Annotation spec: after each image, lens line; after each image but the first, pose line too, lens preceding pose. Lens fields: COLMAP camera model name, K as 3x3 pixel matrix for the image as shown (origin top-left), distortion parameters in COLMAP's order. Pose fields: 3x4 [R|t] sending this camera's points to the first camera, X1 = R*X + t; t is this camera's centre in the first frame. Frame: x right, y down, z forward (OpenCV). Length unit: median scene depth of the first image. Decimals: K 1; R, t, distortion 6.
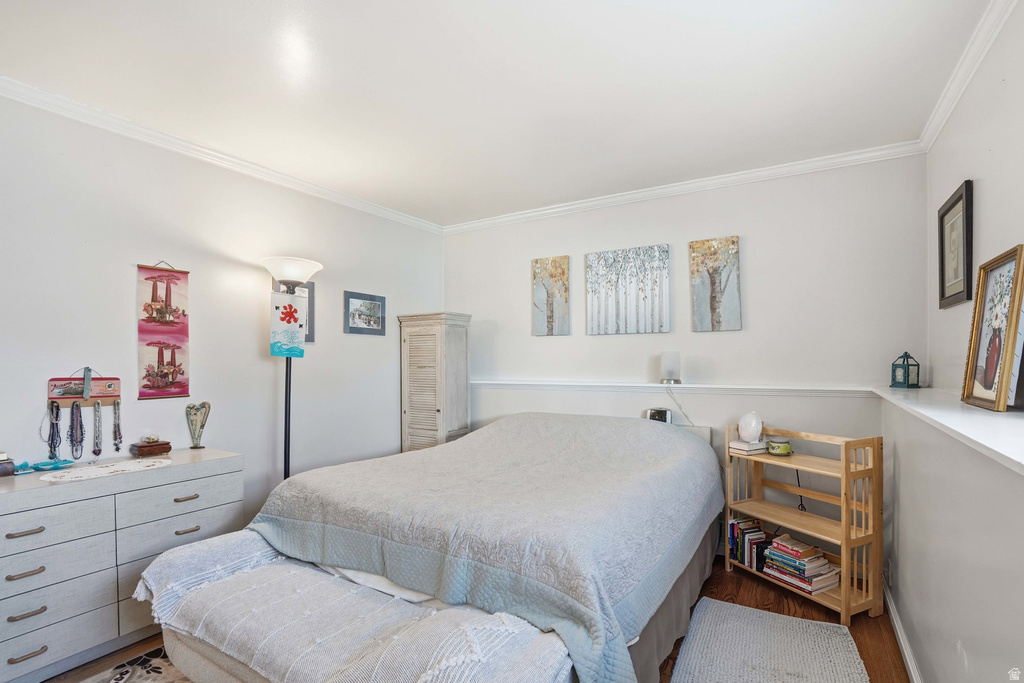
lens RADIAL K [[495.6, 0, 499.8], [0, 495.6, 366.3], [0, 0, 1]] dist [-0.003403, -0.000085]
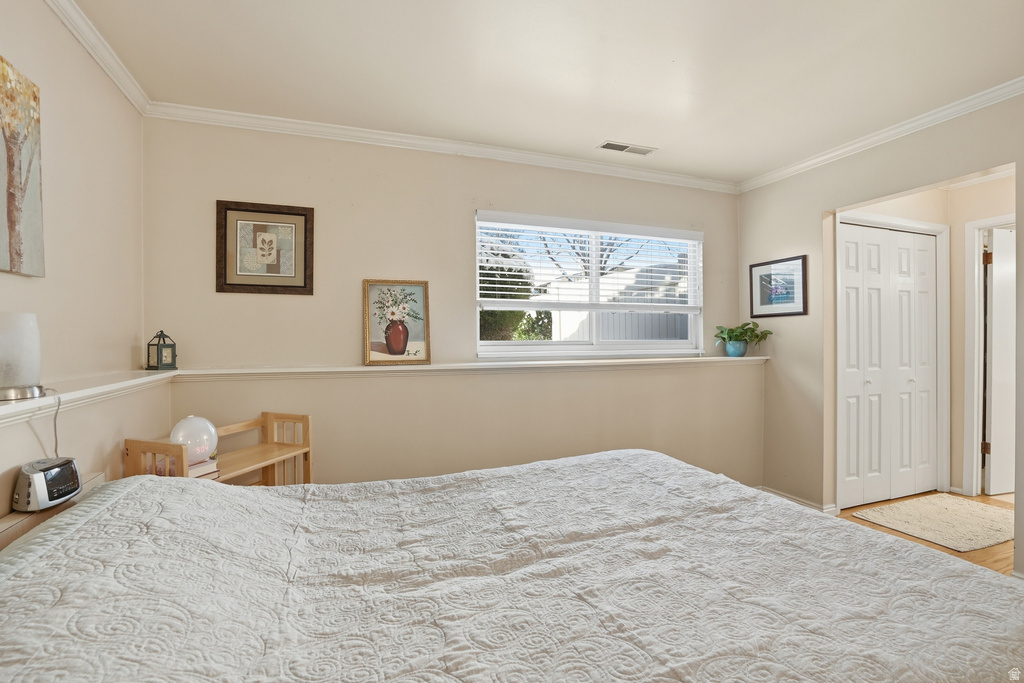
lens RADIAL K [[495.6, 0, 512.8], [0, 495.6, 342.6], [0, 0, 1]] dist [-0.003403, -0.000085]
pose [[-0.809346, 0.006659, 0.587294, -0.230578], [0.017136, 0.999778, 0.012278, -0.007336], [-0.587082, 0.020002, -0.809280, 1.344829]]
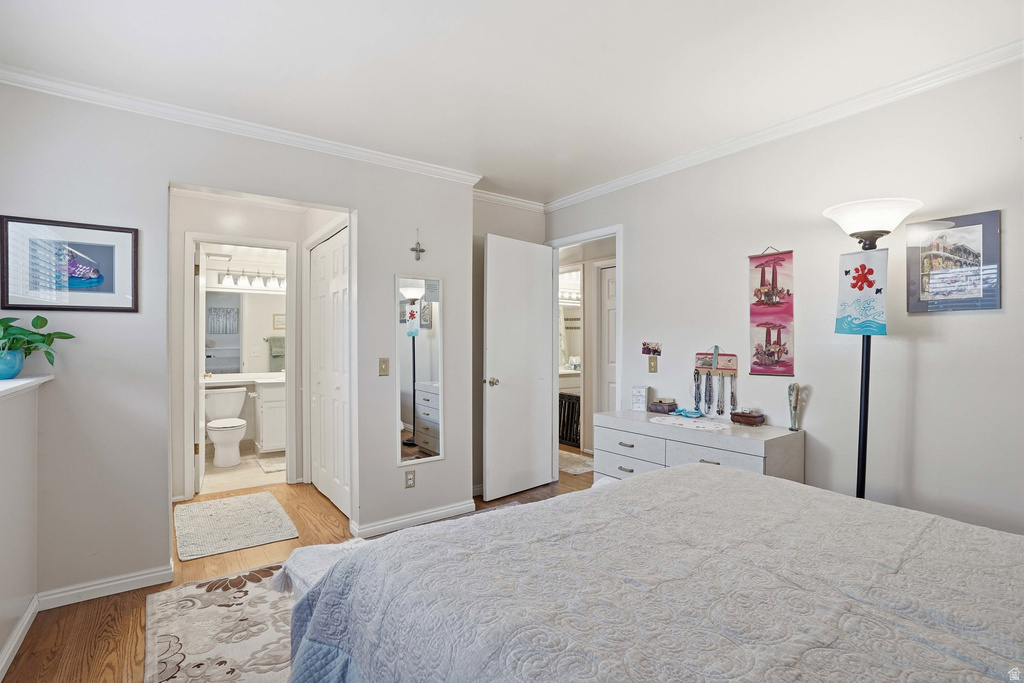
lens RADIAL K [[495.6, 0, 509.6], [0, 495.6, 339.2], [0, 0, 1]] dist [-0.003403, -0.000085]
pose [[-0.343214, -0.004868, -0.939245, 0.512673], [-0.009917, 0.999950, -0.001559, -0.006283], [0.939205, 0.008779, -0.343245, 0.840195]]
